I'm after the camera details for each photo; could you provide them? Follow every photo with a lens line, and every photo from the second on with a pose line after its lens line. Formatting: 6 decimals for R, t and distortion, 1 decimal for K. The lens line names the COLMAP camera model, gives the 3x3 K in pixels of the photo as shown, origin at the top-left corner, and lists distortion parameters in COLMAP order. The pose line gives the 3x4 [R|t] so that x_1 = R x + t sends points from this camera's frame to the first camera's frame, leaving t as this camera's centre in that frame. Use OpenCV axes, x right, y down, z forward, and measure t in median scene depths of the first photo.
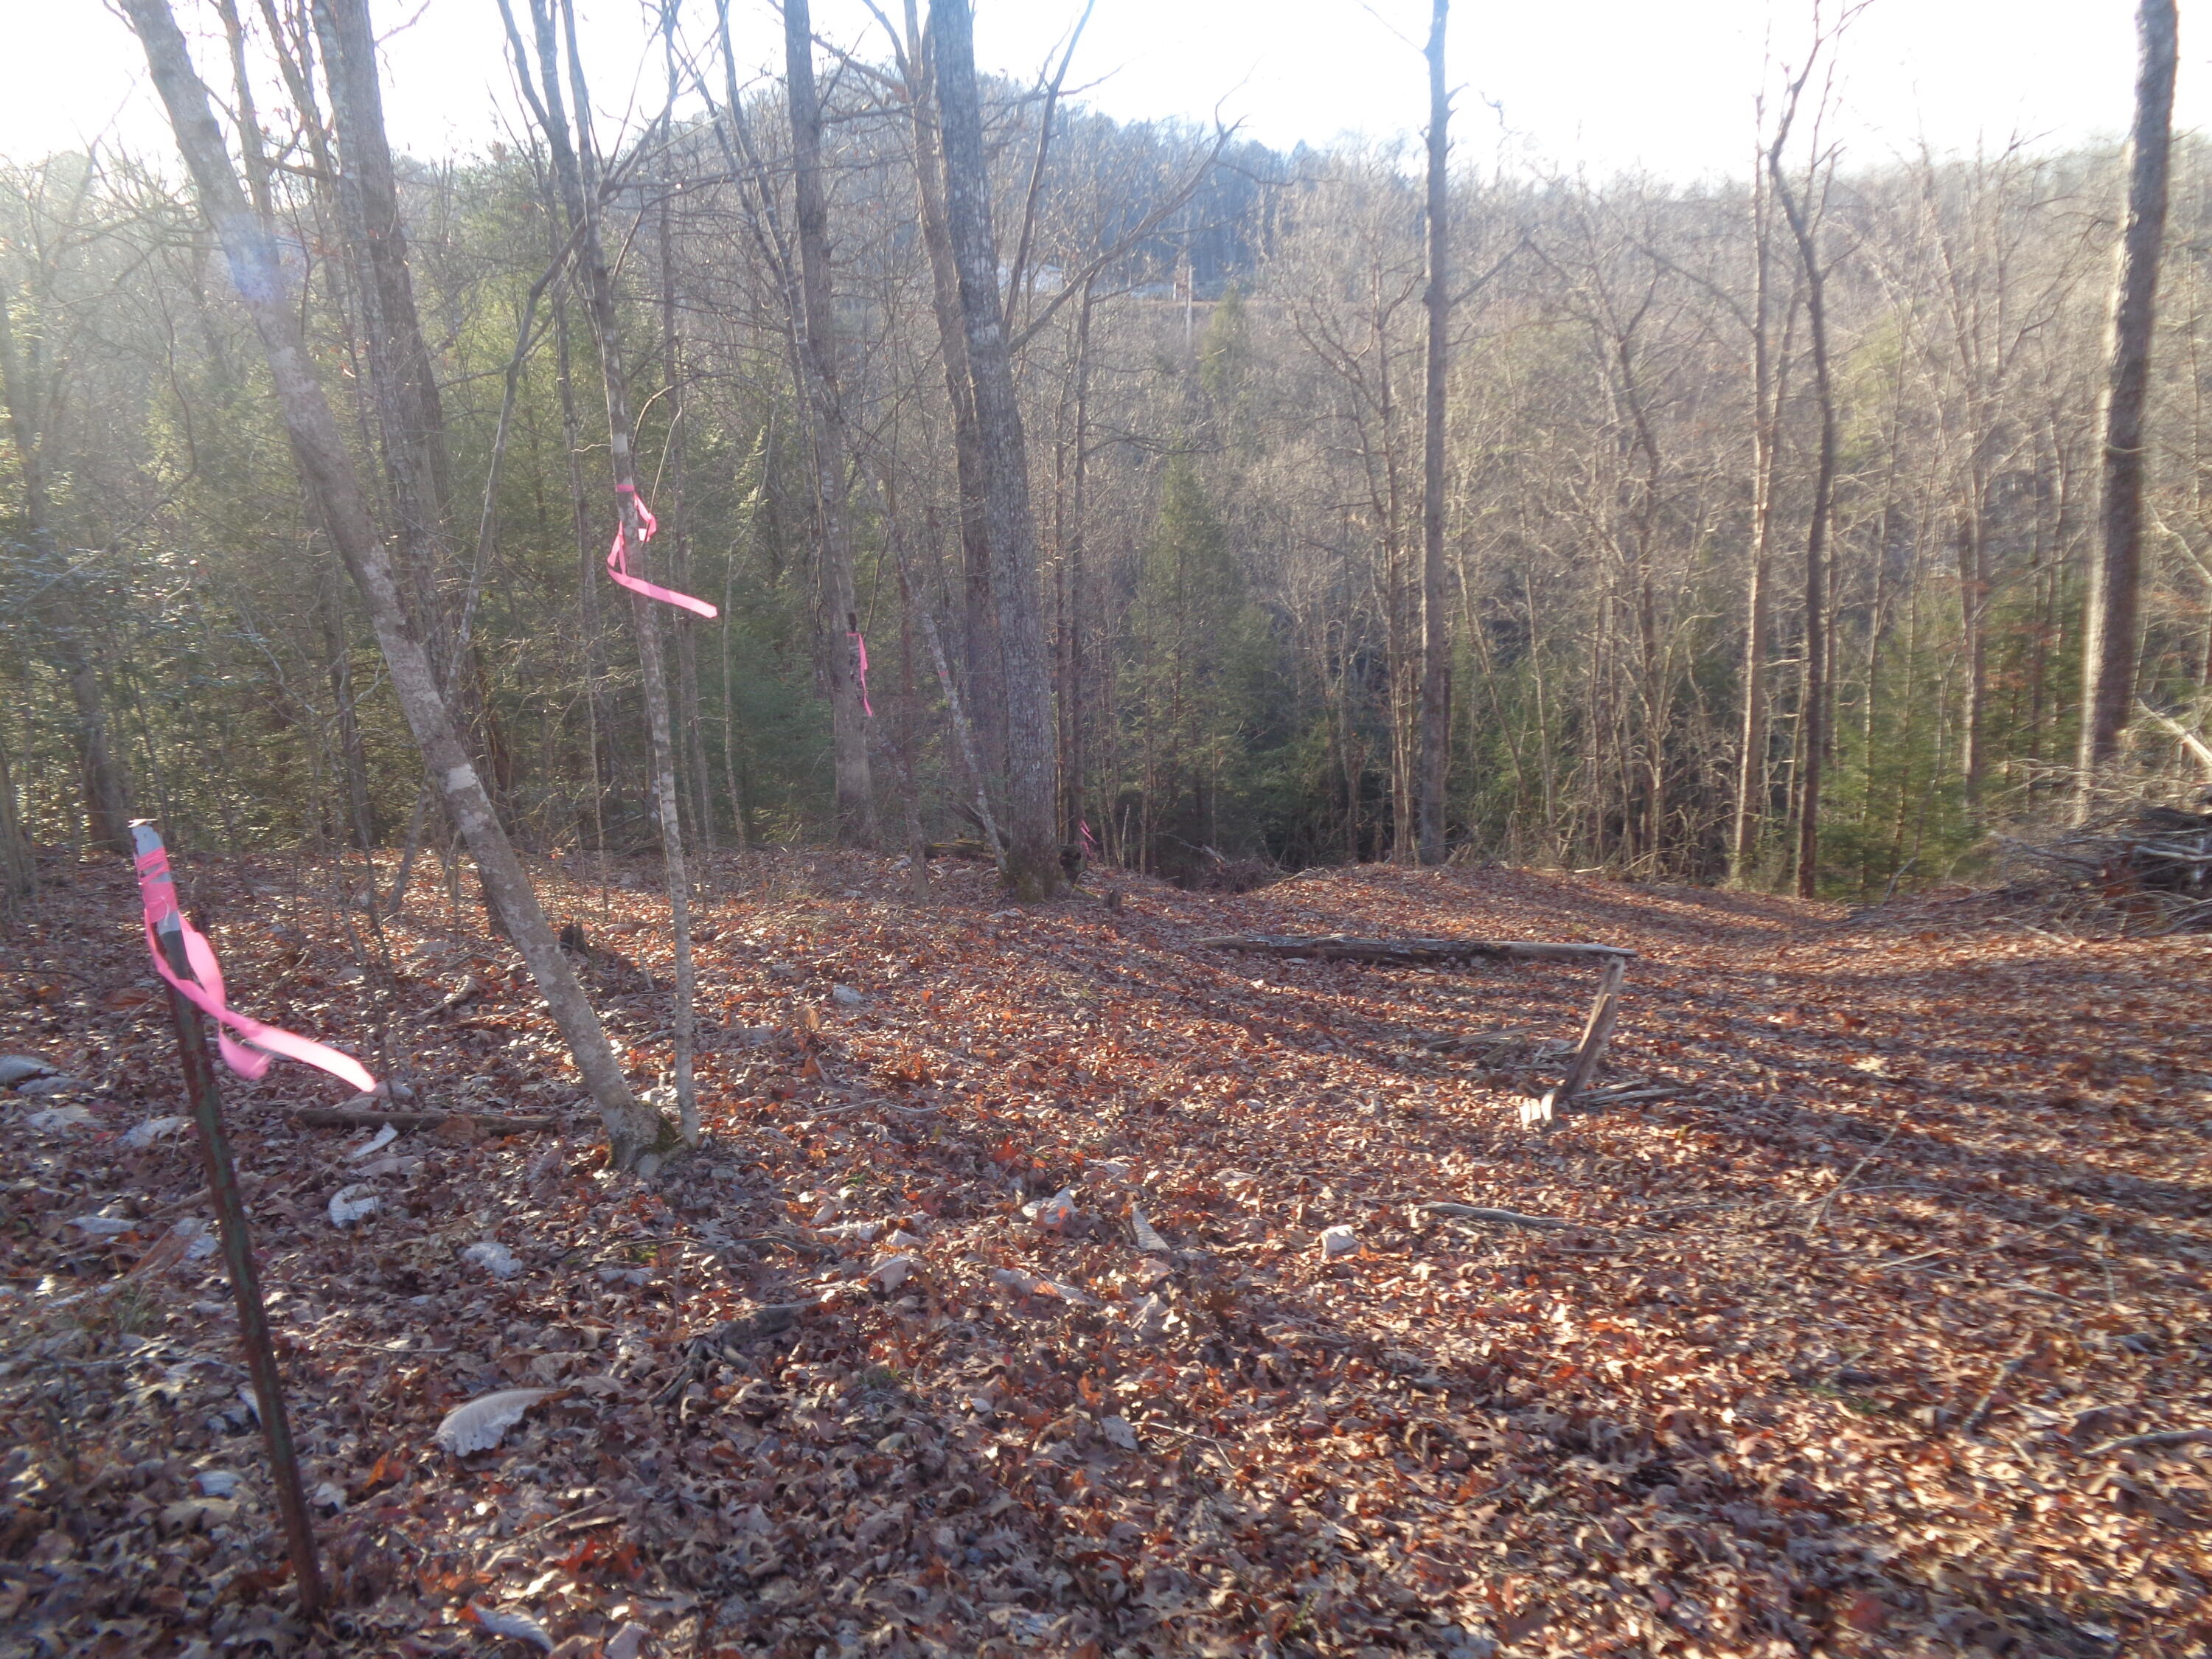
lens RADIAL K [[1640.6, 0, 1106.0], [0, 1640.6, 829.5], [0, 0, 1]] dist [0.000196, -0.000185]
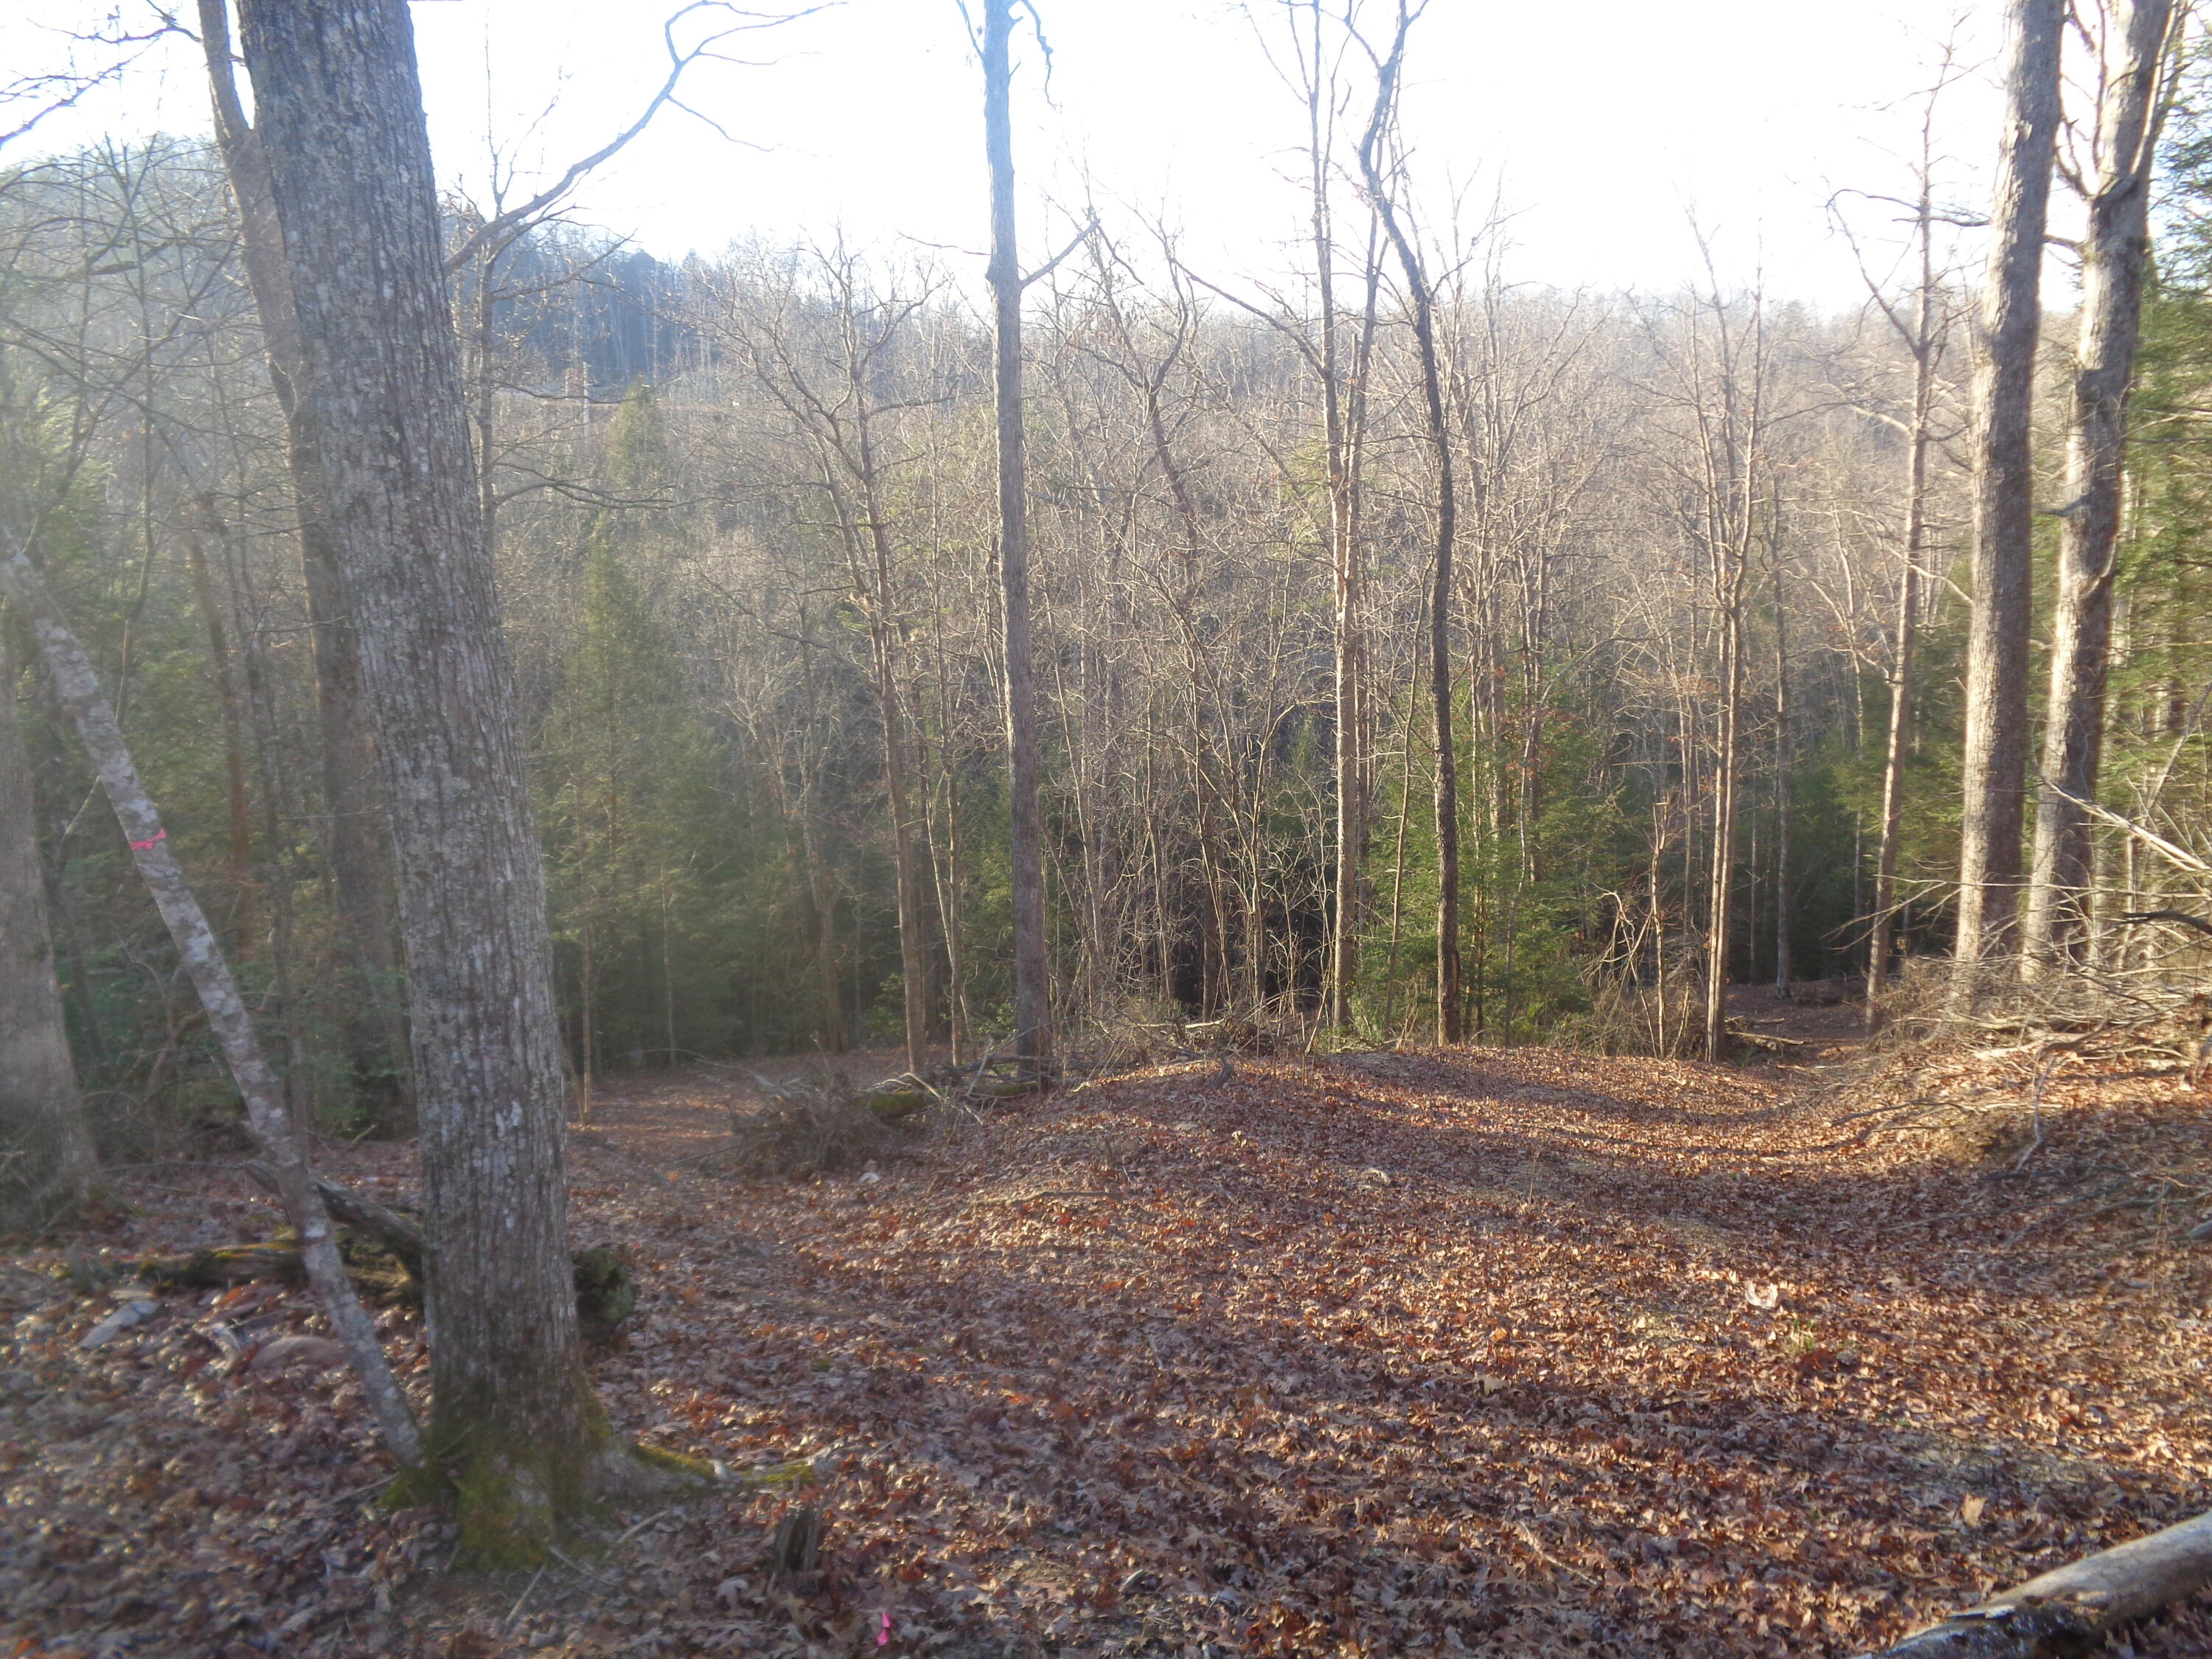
lens RADIAL K [[1659.6, 0, 1106.0], [0, 1659.6, 829.5], [0, 0, 1]] dist [0.013236, 0.004228]
pose [[0.939798, -0.045723, 0.338658, -0.007354], [0.069541, 0.995861, -0.058525, -0.011401], [-0.334580, 0.078553, 0.939088, 0.116282]]
